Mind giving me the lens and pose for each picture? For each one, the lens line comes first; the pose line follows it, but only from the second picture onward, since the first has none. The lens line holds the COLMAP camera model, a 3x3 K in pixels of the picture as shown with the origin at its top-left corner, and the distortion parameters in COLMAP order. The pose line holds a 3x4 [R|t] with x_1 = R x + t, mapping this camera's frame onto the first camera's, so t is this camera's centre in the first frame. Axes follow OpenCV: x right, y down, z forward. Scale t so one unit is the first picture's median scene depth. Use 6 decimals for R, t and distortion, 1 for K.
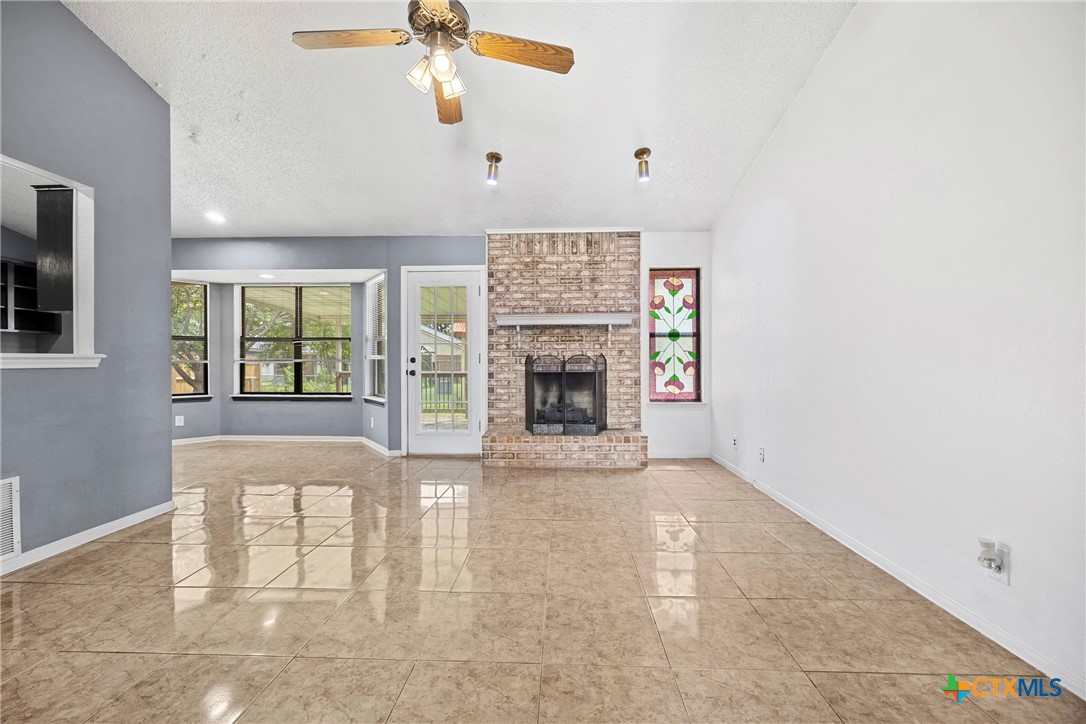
lens RADIAL K [[421.3, 0, 545.8], [0, 421.3, 361.2], [0, 0, 1]] dist [0.001402, -0.000055]
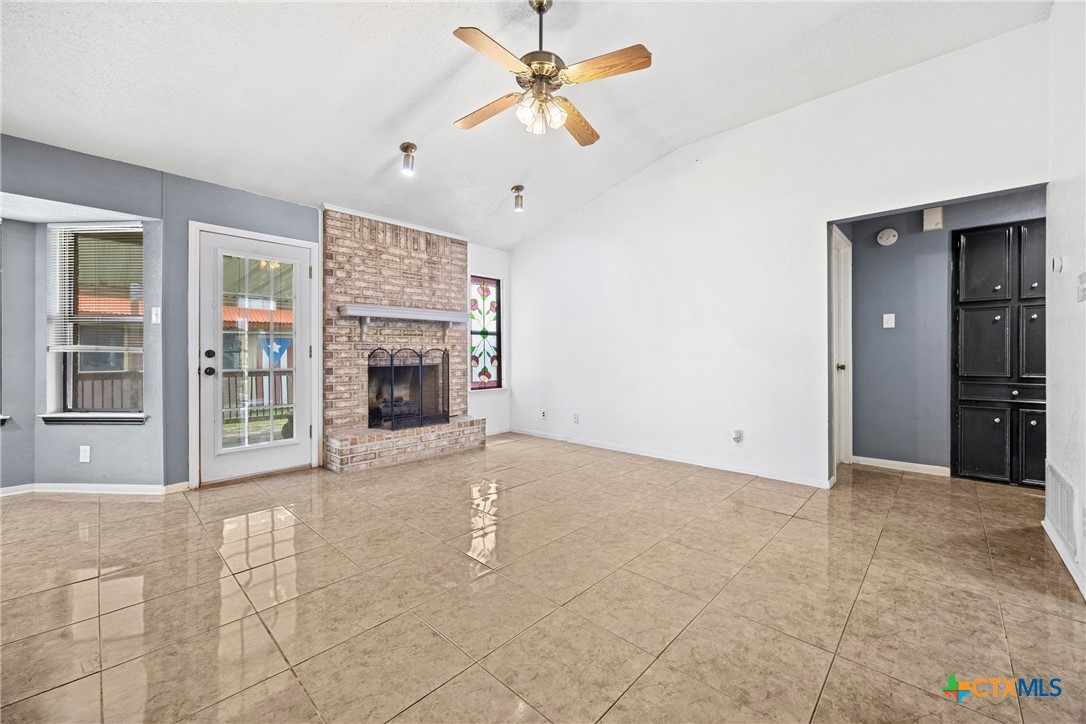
lens RADIAL K [[423.6, 0, 543.9], [0, 423.6, 355.1], [0, 0, 1]] dist [0.001641, -0.000592]
pose [[0.658007, -0.000682, 0.753011, -0.502349], [0.001445, 0.999999, -0.000357, 0.001252], [-0.753010, 0.001323, 0.658007, 0.086513]]
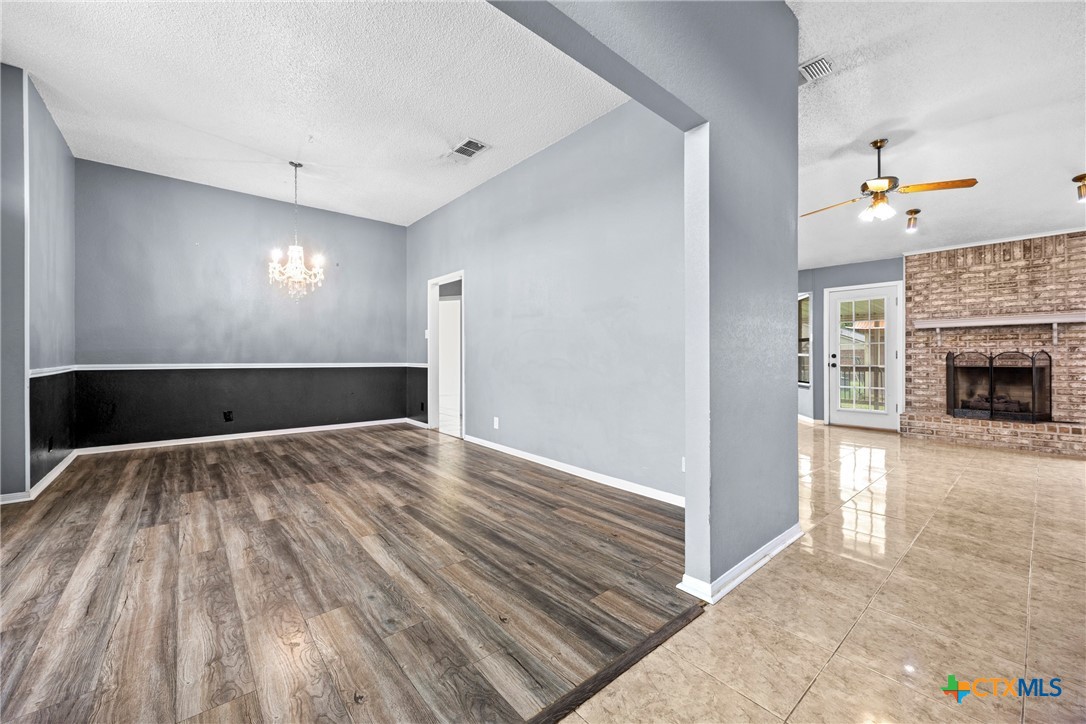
lens RADIAL K [[423.6, 0, 543.9], [0, 423.6, 355.1], [0, 0, 1]] dist [0.001641, -0.000592]
pose [[0.678420, 0.000681, -0.734674, 0.061078], [-0.001471, 0.999999, -0.000432, -0.003155], [0.734673, 0.001374, 0.678420, -0.659208]]
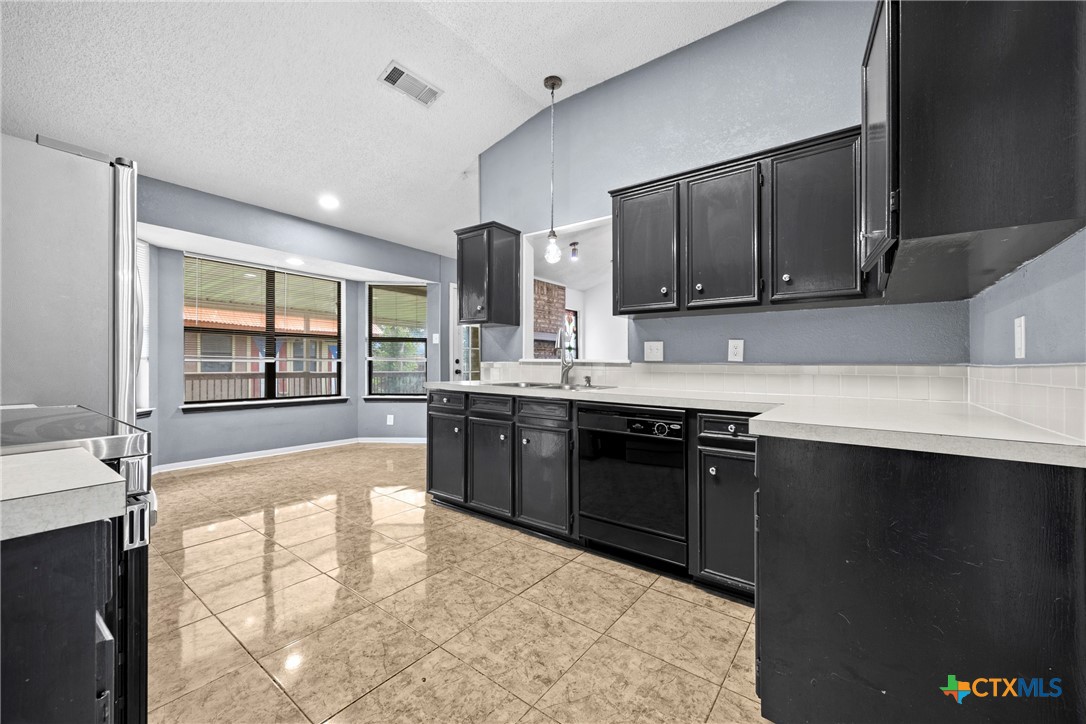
lens RADIAL K [[421.3, 0, 545.8], [0, 421.3, 361.2], [0, 0, 1]] dist [0.001402, -0.000055]
pose [[0.568604, 0.009846, 0.822552, -1.211628], [-0.011583, 0.999925, -0.003962, -0.000891], [-0.822530, -0.007275, 0.568676, 0.095114]]
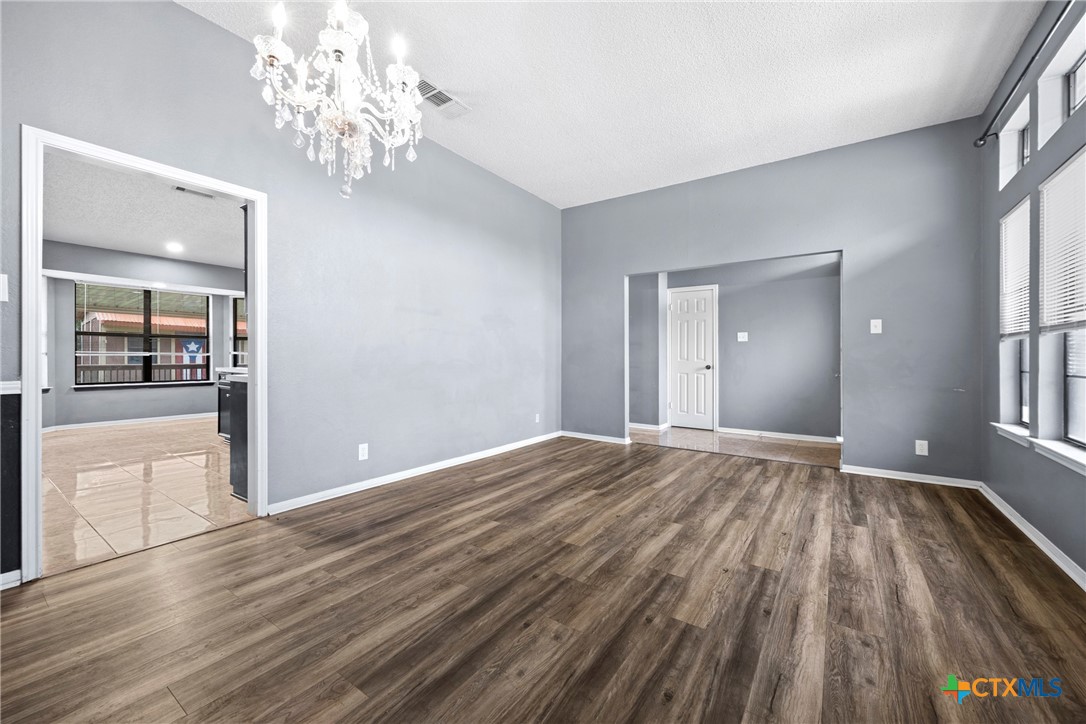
lens RADIAL K [[423.6, 0, 543.9], [0, 423.6, 355.1], [0, 0, 1]] dist [0.001641, -0.000592]
pose [[0.541650, 0.004799, 0.840590, -1.230816], [-0.009126, 0.999958, 0.000172, -0.009623], [-0.840554, -0.007764, 0.541672, -0.703697]]
